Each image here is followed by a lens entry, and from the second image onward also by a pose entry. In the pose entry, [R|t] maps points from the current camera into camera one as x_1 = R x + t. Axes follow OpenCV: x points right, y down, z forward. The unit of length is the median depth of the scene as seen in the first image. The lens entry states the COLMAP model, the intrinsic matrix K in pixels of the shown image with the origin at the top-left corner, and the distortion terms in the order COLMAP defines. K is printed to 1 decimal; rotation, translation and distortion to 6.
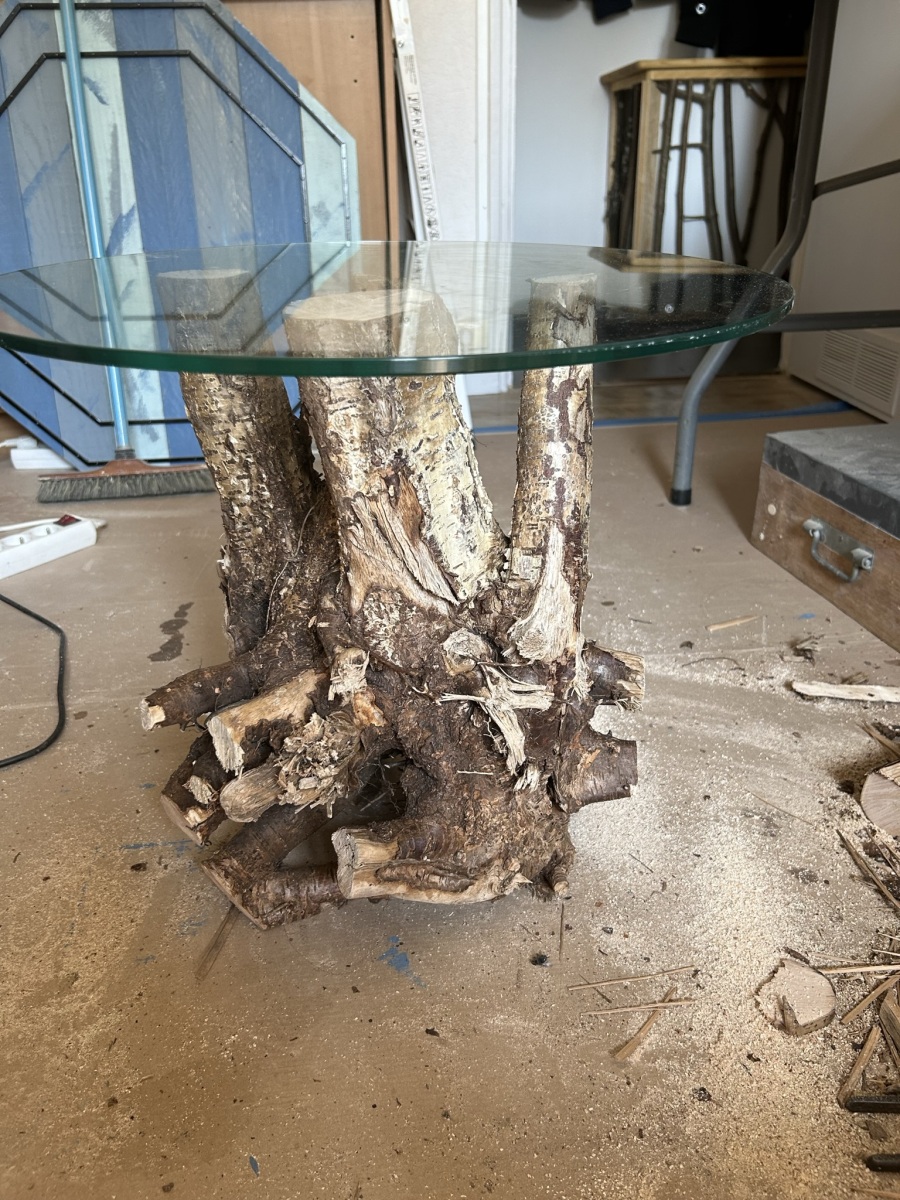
lens RADIAL K [[902.2, 0, 444.0], [0, 902.2, 610.0], [0, 0, 1]] dist [0.042238, -0.053136]
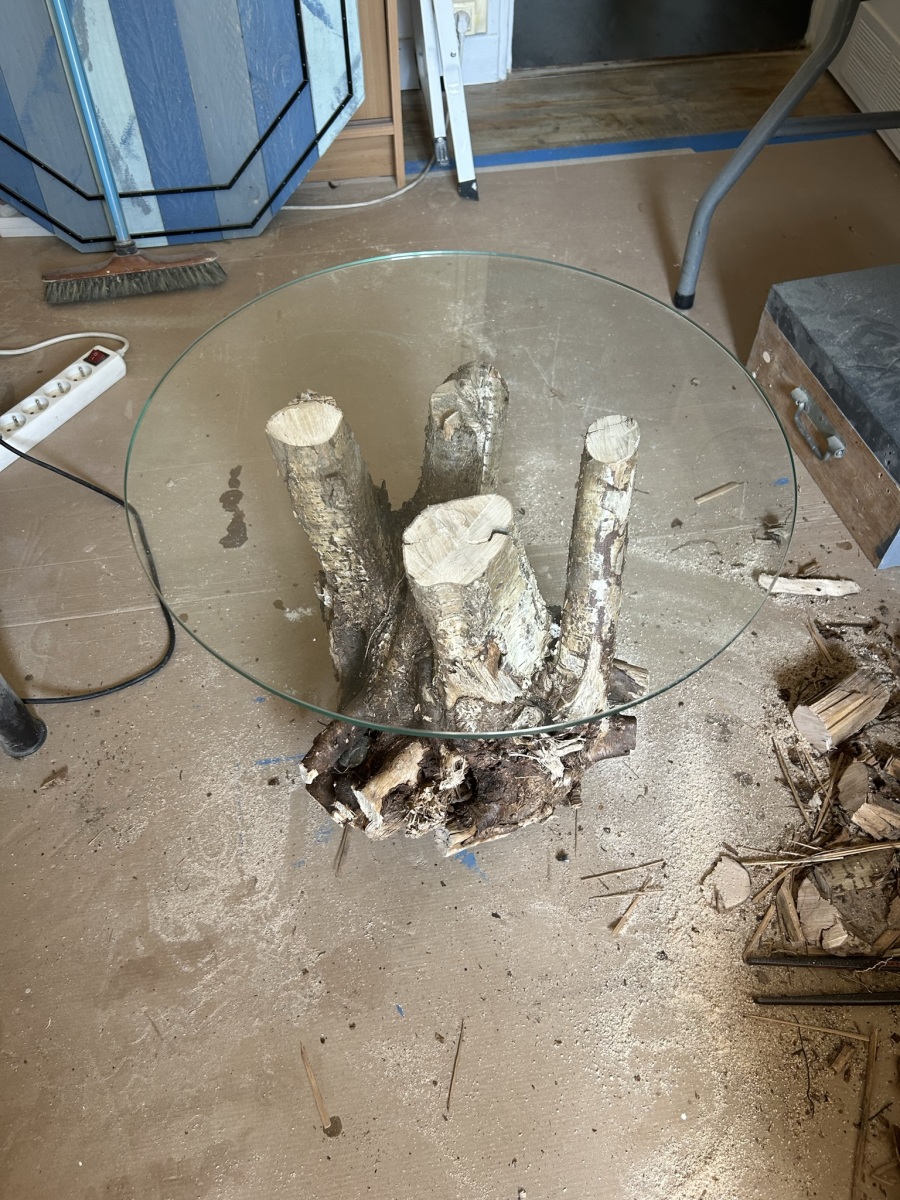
lens RADIAL K [[902.2, 0, 450.9], [0, 902.2, 594.6], [0, 0, 1]] dist [0.042238, -0.053136]
pose [[0.998825, -0.025250, 0.041373, -0.129640], [0.004209, 0.895546, 0.444950, -0.670239], [-0.048286, -0.444253, 0.894599, -0.144574]]
